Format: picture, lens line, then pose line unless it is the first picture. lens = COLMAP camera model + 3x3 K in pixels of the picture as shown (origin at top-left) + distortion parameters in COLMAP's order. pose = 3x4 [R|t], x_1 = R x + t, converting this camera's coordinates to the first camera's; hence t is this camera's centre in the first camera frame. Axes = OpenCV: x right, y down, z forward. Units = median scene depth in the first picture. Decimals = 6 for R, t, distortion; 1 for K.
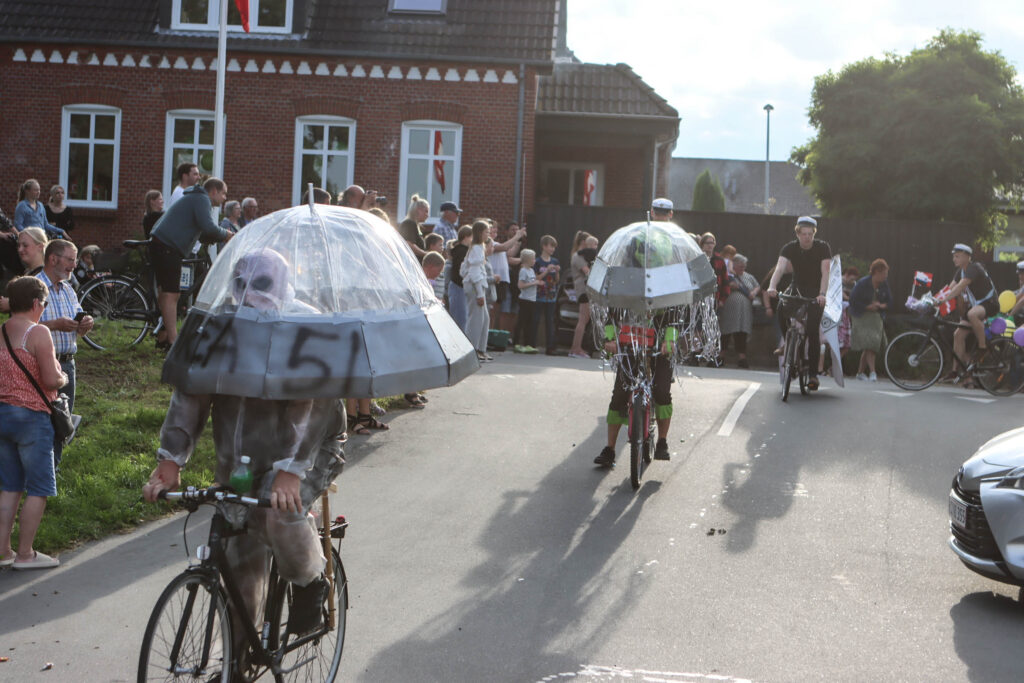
lens RADIAL K [[1964.2, 0, 512.0], [0, 1964.2, 341.5], [0, 0, 1]] dist [-0.049919, 0.153715]
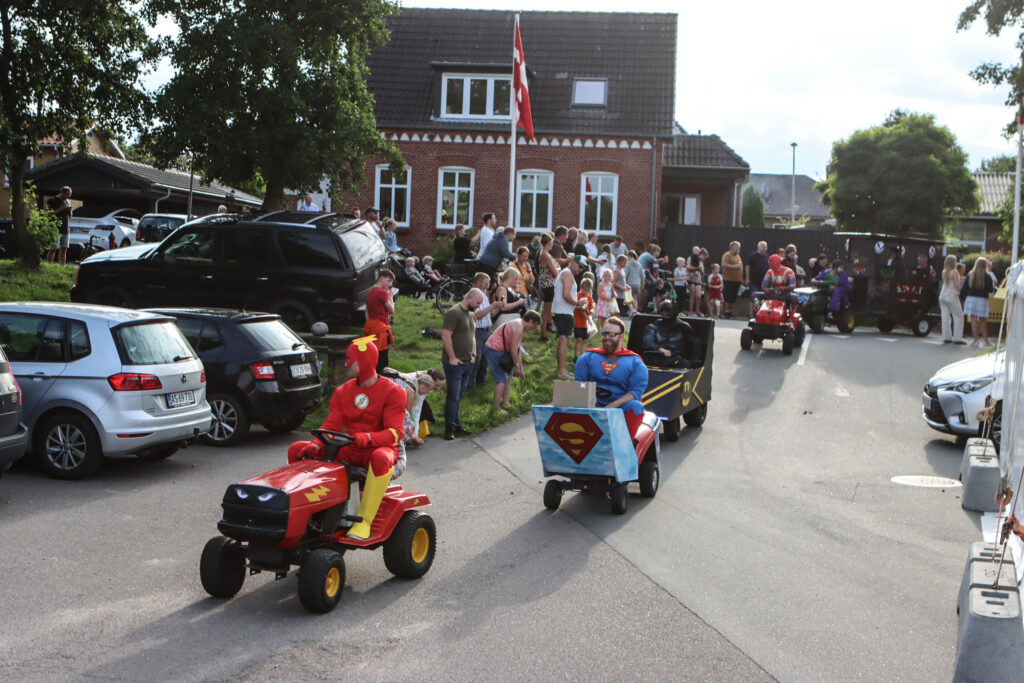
lens RADIAL K [[1423.8, 0, 512.0], [0, 1423.8, 341.5], [0, 0, 1]] dist [-0.086411, -0.024778]
pose [[0.998506, -0.005352, -0.054386, -0.050187], [0.007314, 0.999328, 0.035925, -0.013529], [0.054157, -0.036269, 0.997874, -0.200233]]
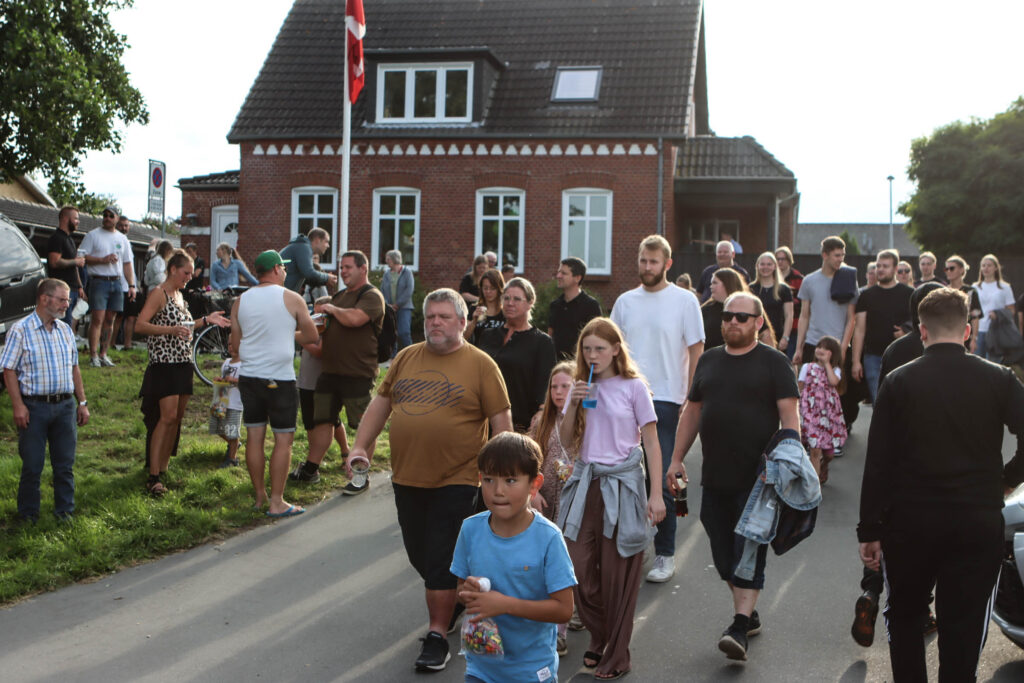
lens RADIAL K [[1423.8, 0, 512.0], [0, 1423.8, 341.5], [0, 0, 1]] dist [-0.086411, -0.024778]
pose [[0.988812, -0.024626, -0.147123, 0.039744], [0.021366, 0.999491, -0.023696, 0.001379], [0.147631, 0.020287, 0.988834, 0.130647]]
